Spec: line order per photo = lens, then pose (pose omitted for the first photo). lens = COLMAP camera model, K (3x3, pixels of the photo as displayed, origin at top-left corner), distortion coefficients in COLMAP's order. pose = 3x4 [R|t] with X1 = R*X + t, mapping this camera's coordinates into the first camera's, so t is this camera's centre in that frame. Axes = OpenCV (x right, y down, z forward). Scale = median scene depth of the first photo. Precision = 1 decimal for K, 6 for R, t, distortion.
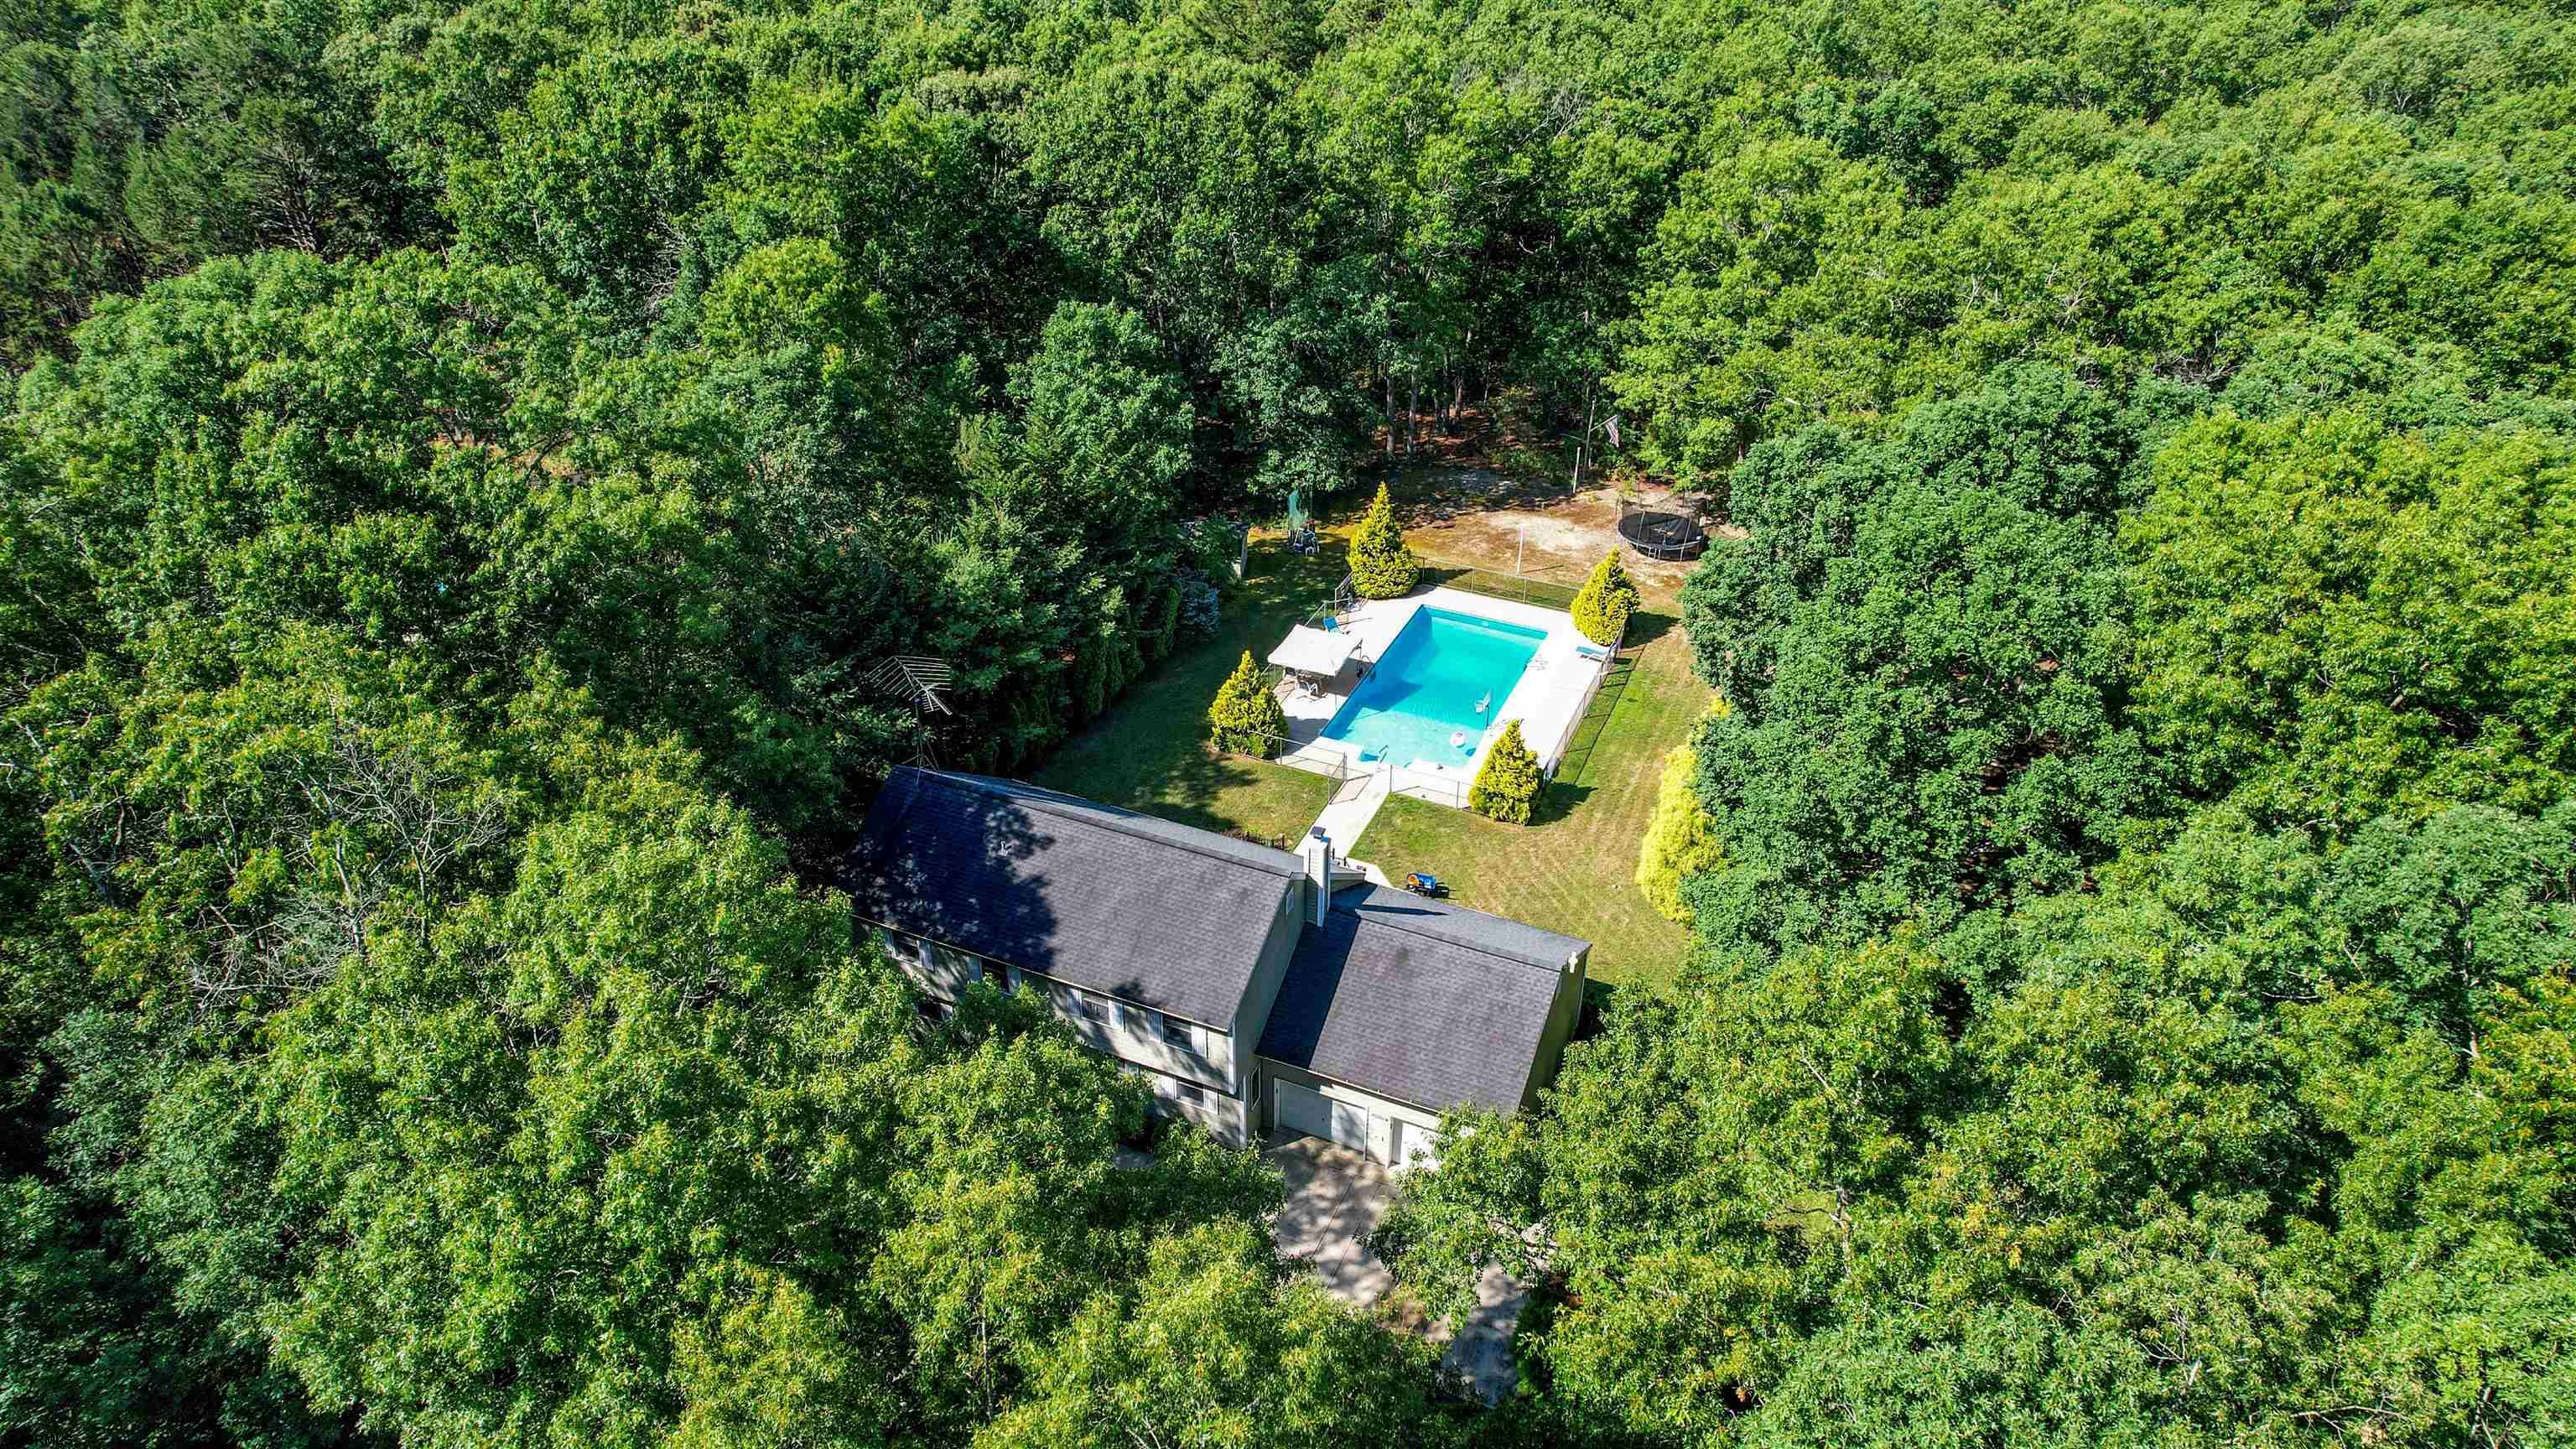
lens RADIAL K [[1682.9, 0, 1287.6], [0, 1682.9, 663.3], [0, 0, 1]] dist [0.000114, 0.002529]
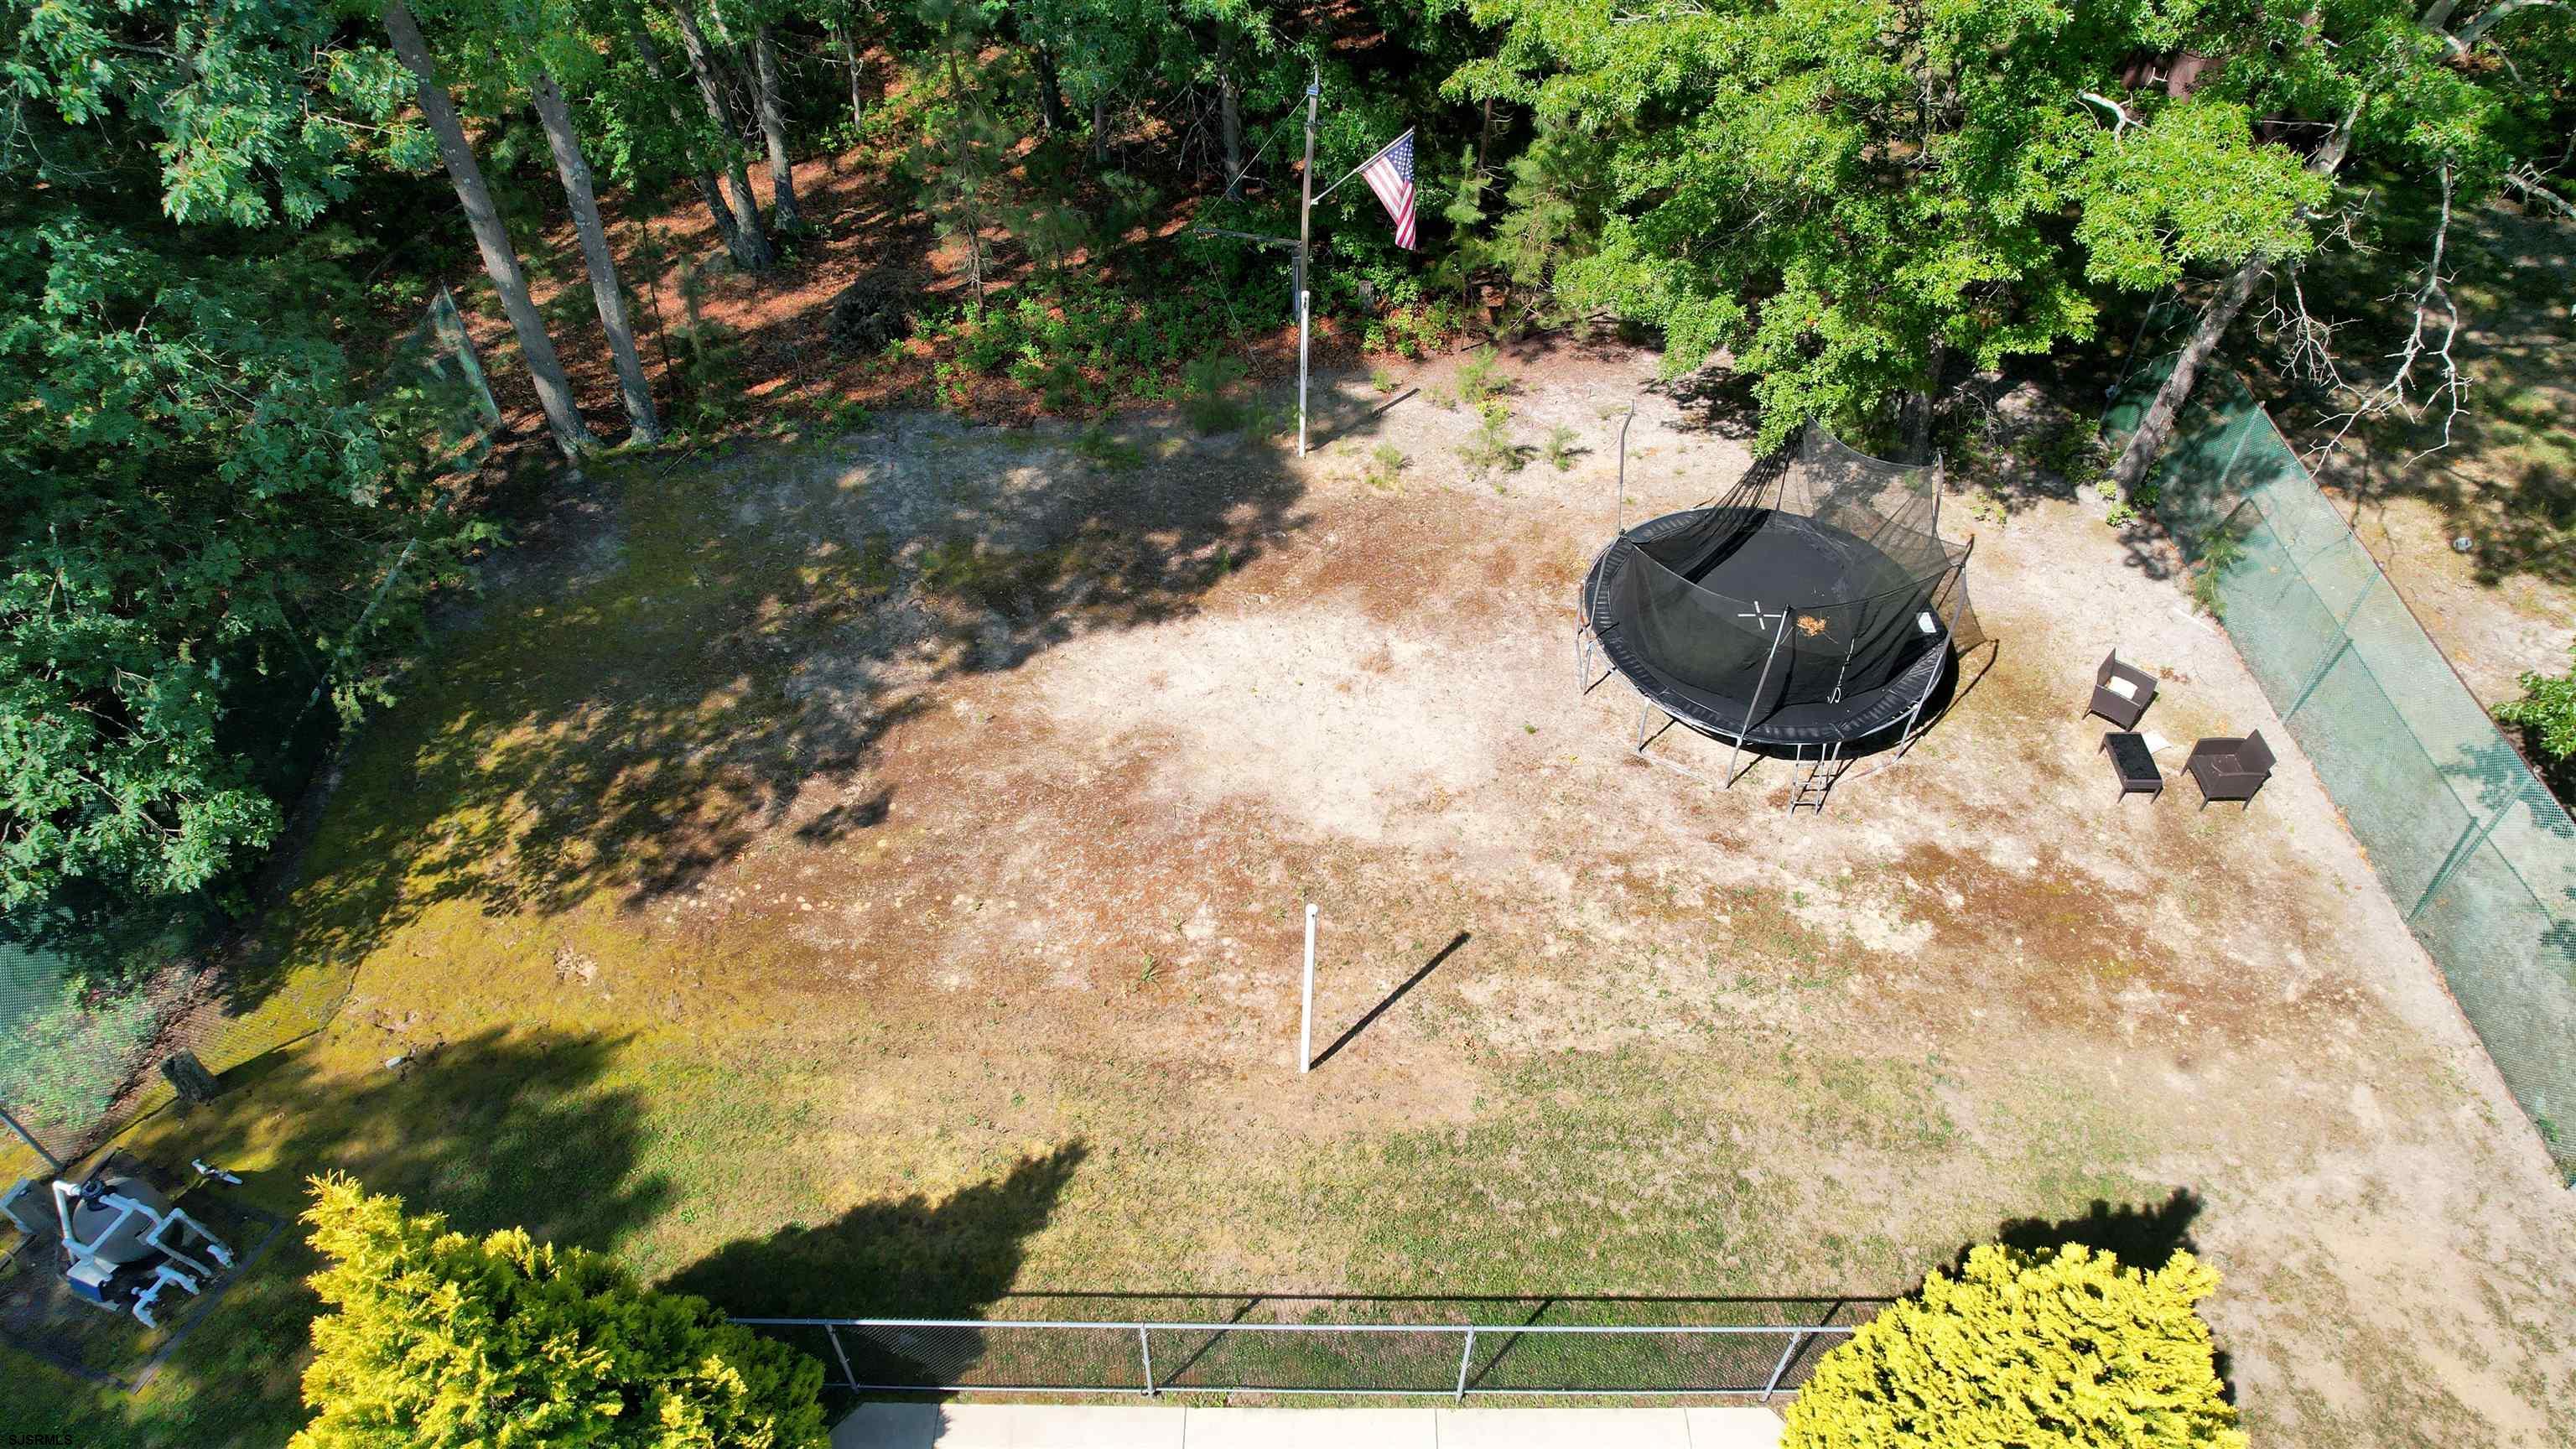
lens RADIAL K [[1647.7, 0, 1288.0], [0, 1647.7, 724.5], [0, 0, 1]] dist [-0.039264, 0.002602]
pose [[0.917112, -0.274210, 0.289334, 0.107475], [0.197062, 0.942799, 0.268882, -0.166171], [-0.346514, -0.189578, 0.918688, 0.952412]]
